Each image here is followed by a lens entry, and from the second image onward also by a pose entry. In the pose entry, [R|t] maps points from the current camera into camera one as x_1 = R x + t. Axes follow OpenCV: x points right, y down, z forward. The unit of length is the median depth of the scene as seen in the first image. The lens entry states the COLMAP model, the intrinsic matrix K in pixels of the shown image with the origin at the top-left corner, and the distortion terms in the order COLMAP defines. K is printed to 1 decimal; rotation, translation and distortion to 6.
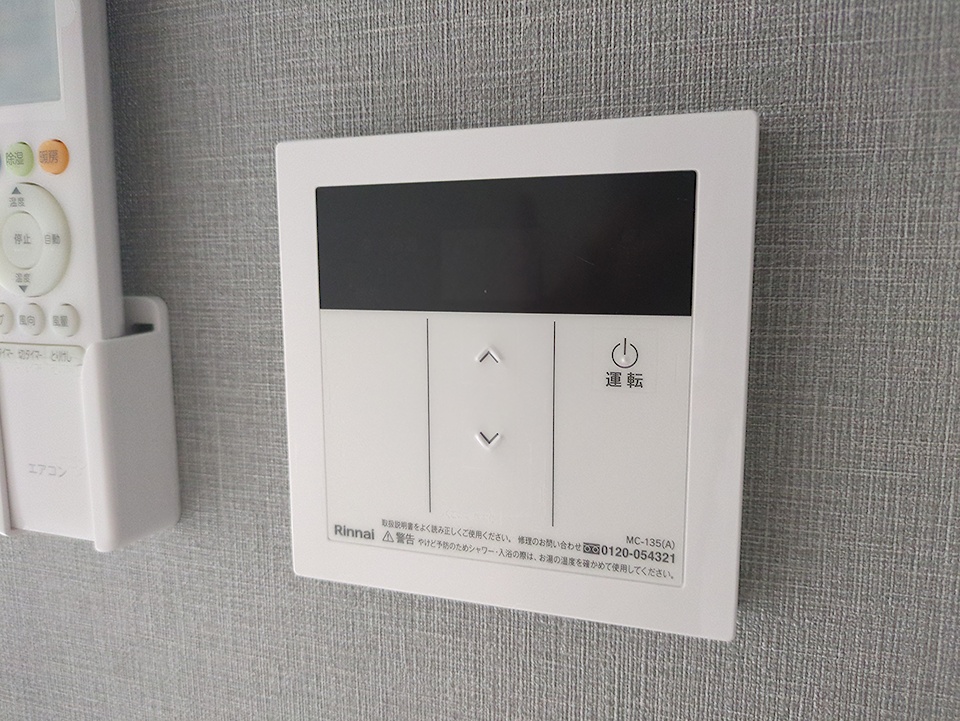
lens RADIAL K [[726.6, 0, 478.0], [0, 726.6, 362.7], [0, 0, 1]] dist [0.007081, 0.000535]
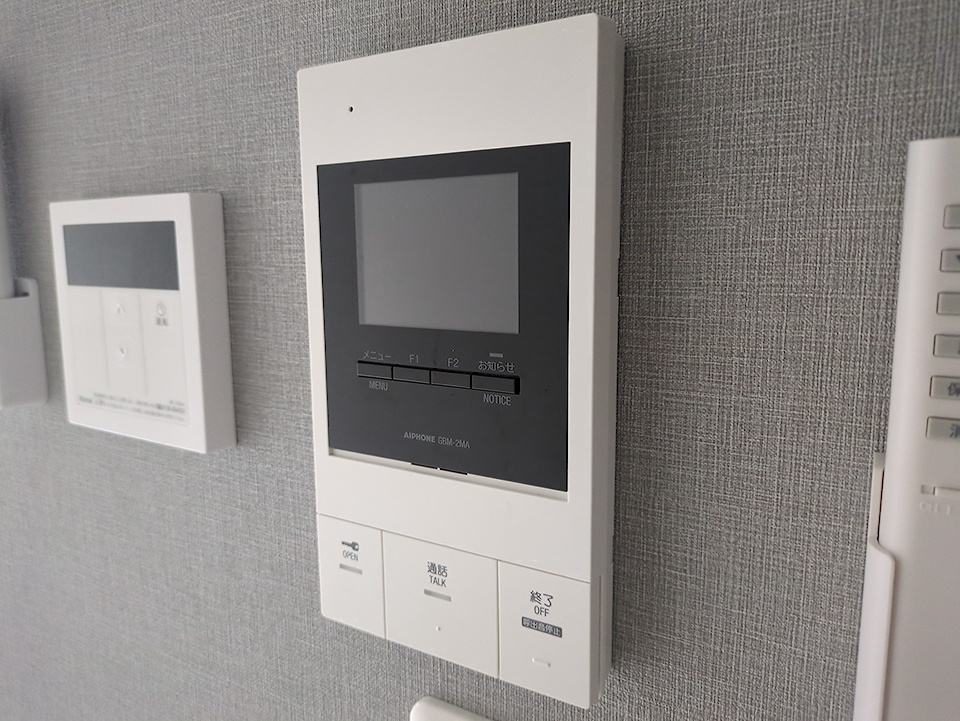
lens RADIAL K [[726.6, 0, 482.5], [0, 726.6, 358.7], [0, 0, 1]] dist [0.007081, 0.000535]
pose [[0.971503, 0.037590, -0.234028, 1.441065], [-0.034636, 0.999260, 0.016723, 0.057311], [0.234483, -0.008141, 0.972086, -0.715896]]
